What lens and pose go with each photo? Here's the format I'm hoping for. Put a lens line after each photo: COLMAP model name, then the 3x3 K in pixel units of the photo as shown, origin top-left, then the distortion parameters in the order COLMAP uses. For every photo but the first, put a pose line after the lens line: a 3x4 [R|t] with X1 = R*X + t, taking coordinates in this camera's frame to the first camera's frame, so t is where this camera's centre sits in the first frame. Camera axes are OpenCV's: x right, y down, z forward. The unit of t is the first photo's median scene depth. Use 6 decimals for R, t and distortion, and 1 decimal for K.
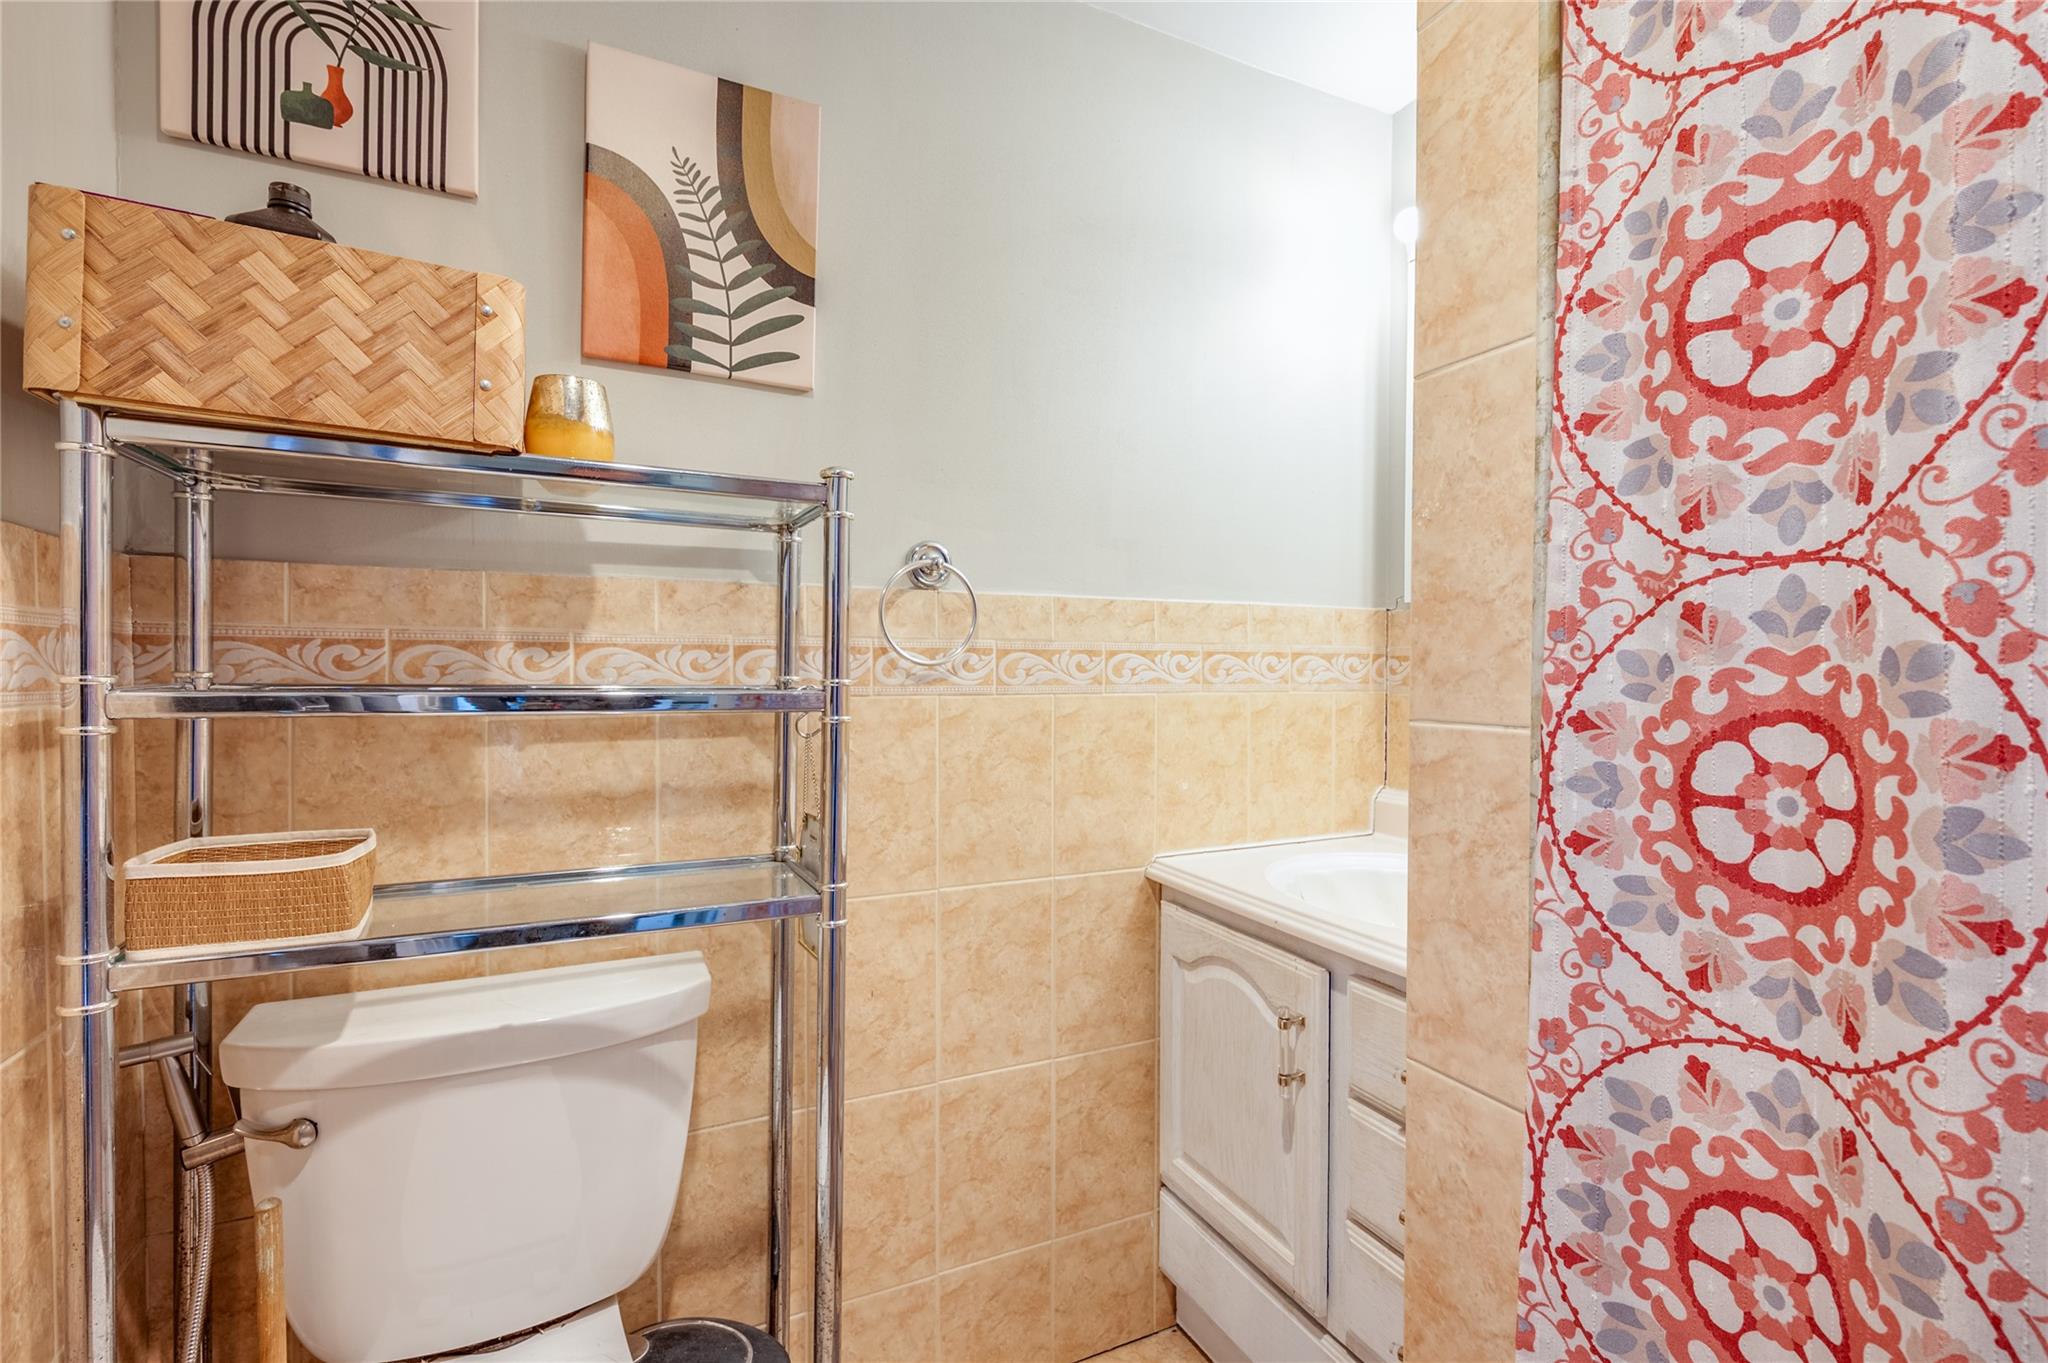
lens RADIAL K [[930.7, 0, 1019.5], [0, 930.7, 677.5], [0, 0, 1]] dist [-0.000306, -0.000397]
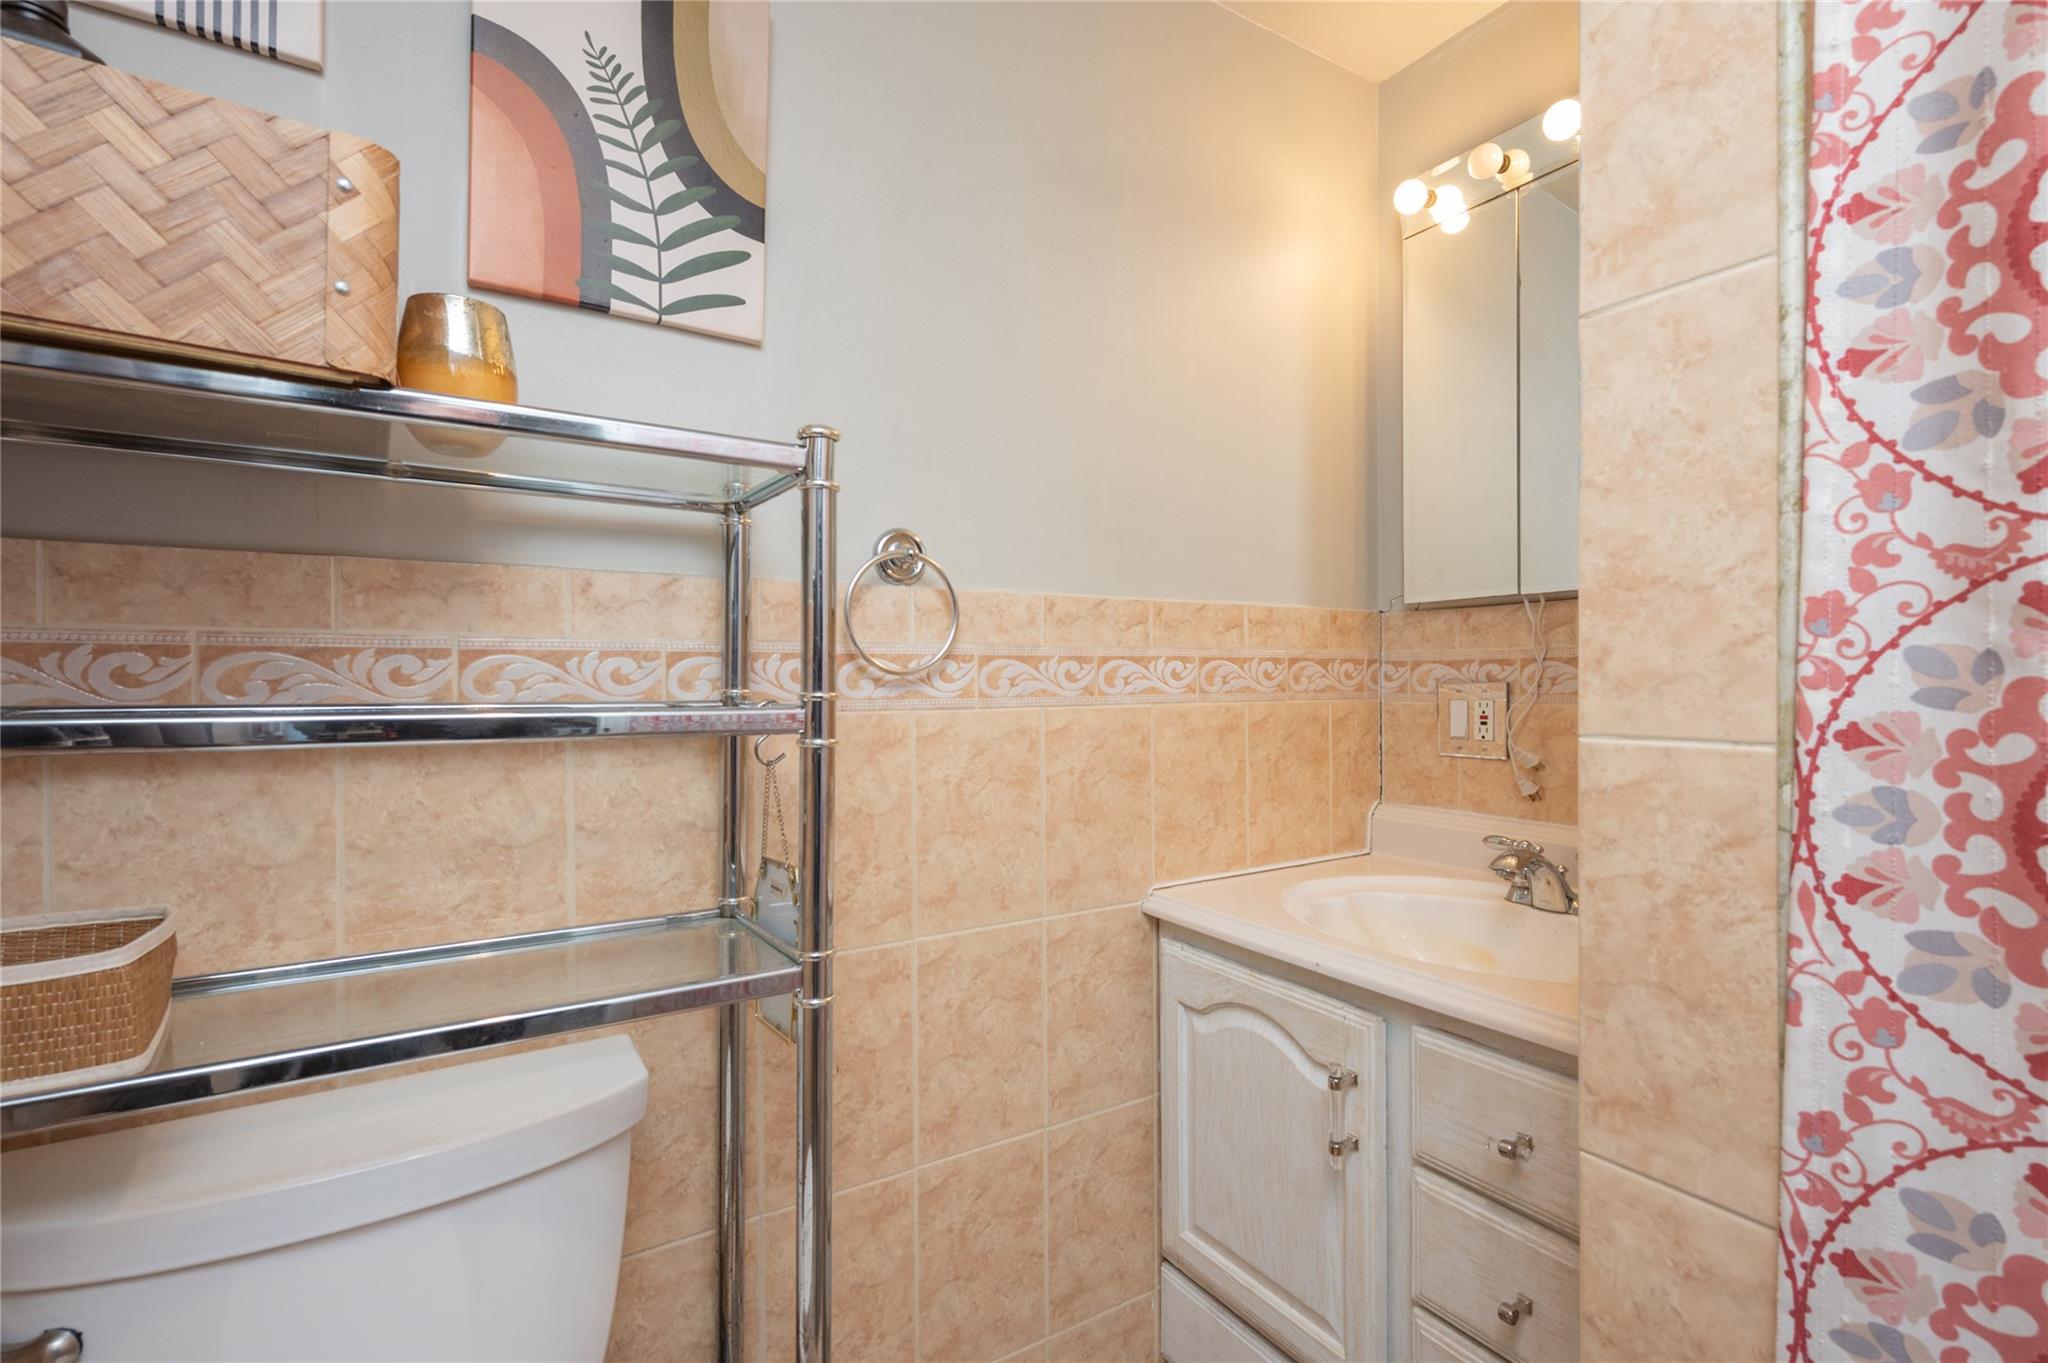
lens RADIAL K [[939.9, 0, 1029.8], [0, 939.9, 679.0], [0, 0, 1]] dist [-0.002685, 0.002032]
pose [[0.991722, -0.008350, 0.128135, -0.118374], [0.009558, 0.999915, -0.008820, -0.000625], [-0.128050, 0.009972, 0.991718, 0.178730]]
